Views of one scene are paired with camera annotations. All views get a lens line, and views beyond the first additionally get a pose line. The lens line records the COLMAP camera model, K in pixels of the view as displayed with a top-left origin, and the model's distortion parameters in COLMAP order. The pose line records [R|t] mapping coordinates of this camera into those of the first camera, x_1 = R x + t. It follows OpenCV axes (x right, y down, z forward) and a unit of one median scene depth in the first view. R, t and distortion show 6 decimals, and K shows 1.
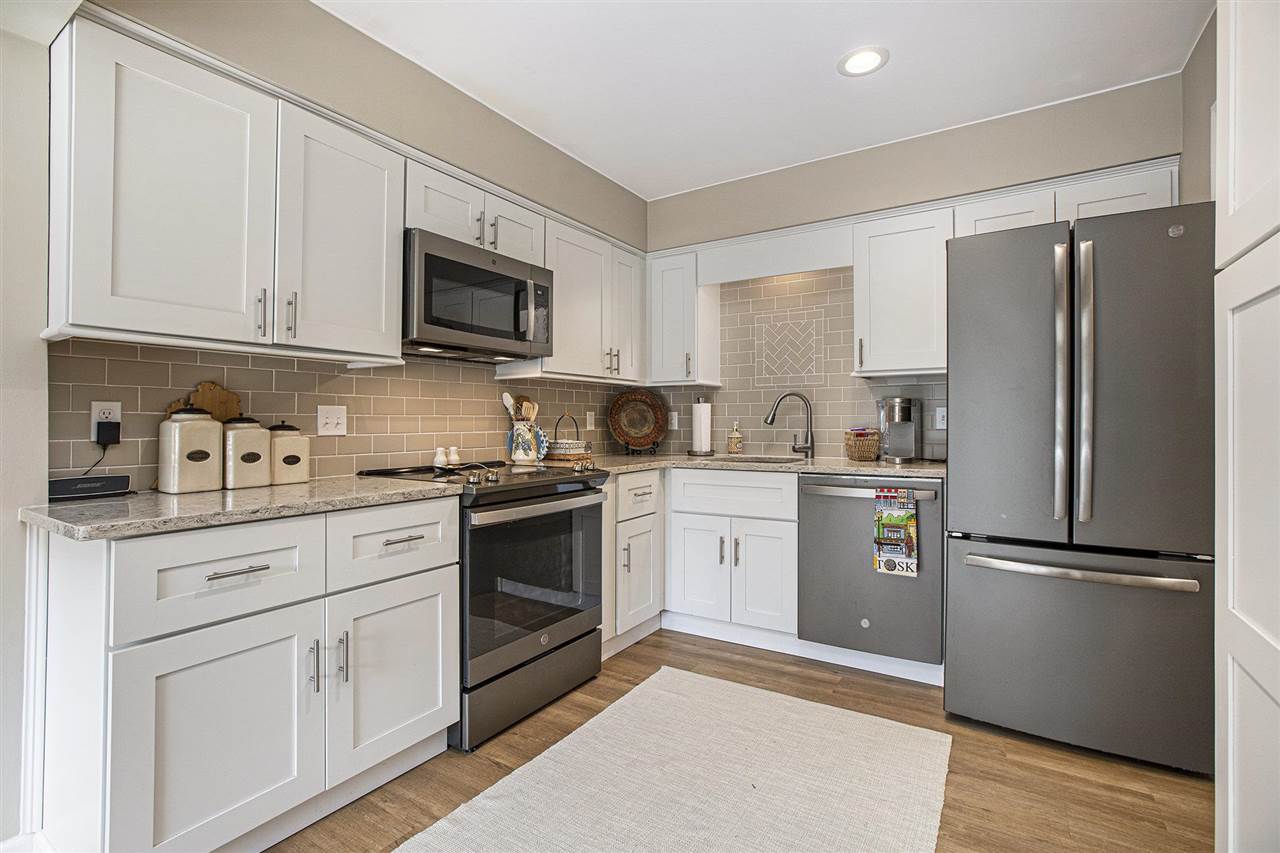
lens RADIAL K [[586.3, 0, 637.2], [0, 586.3, 423.1], [0, 0, 1]] dist [-0.032528, 0.000945]
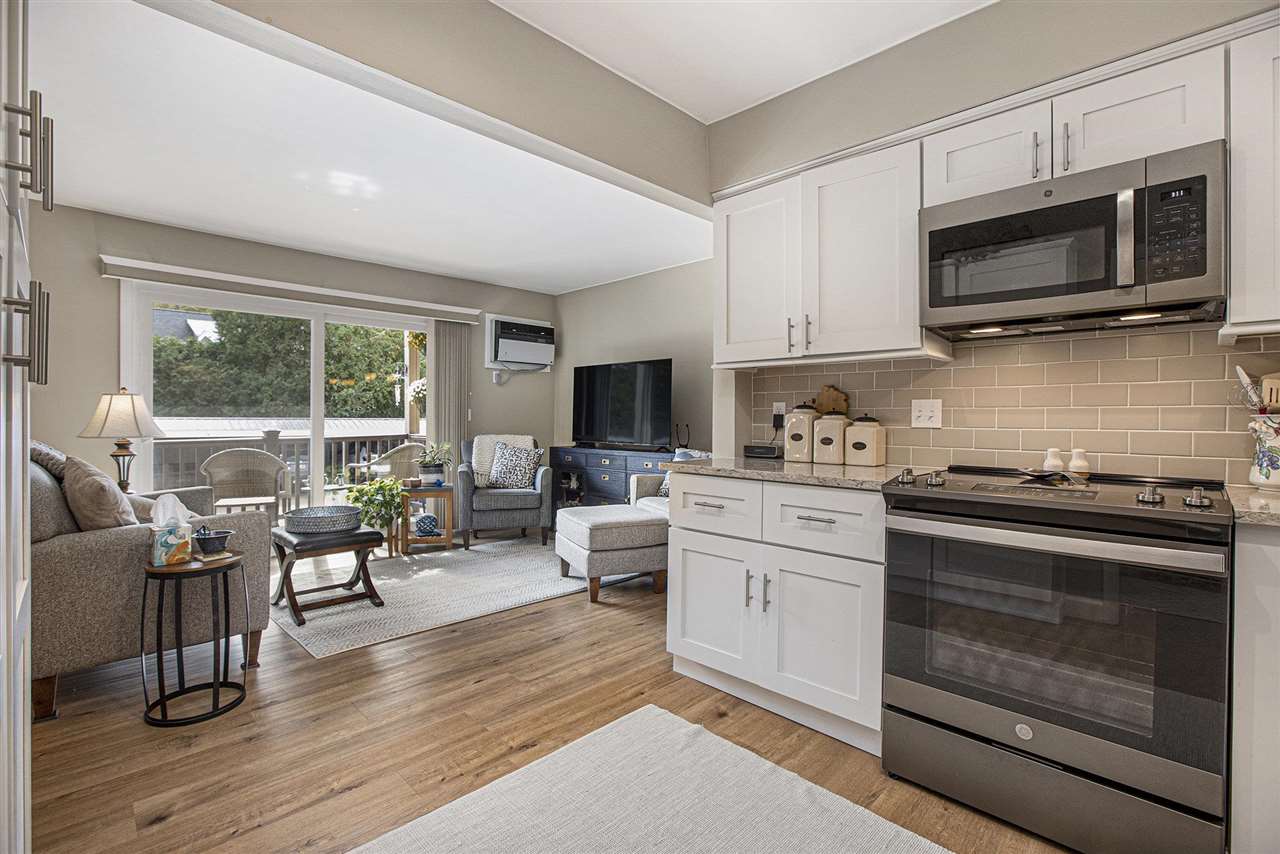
lens RADIAL K [[586.3, 0, 639.5], [0, 586.3, 415.5], [0, 0, 1]] dist [-0.032528, 0.000945]
pose [[-0.218592, 0.001377, -0.975815, 0.728118], [-0.005288, 0.999983, 0.002596, -0.000833], [0.975802, 0.005728, -0.218581, 0.861970]]
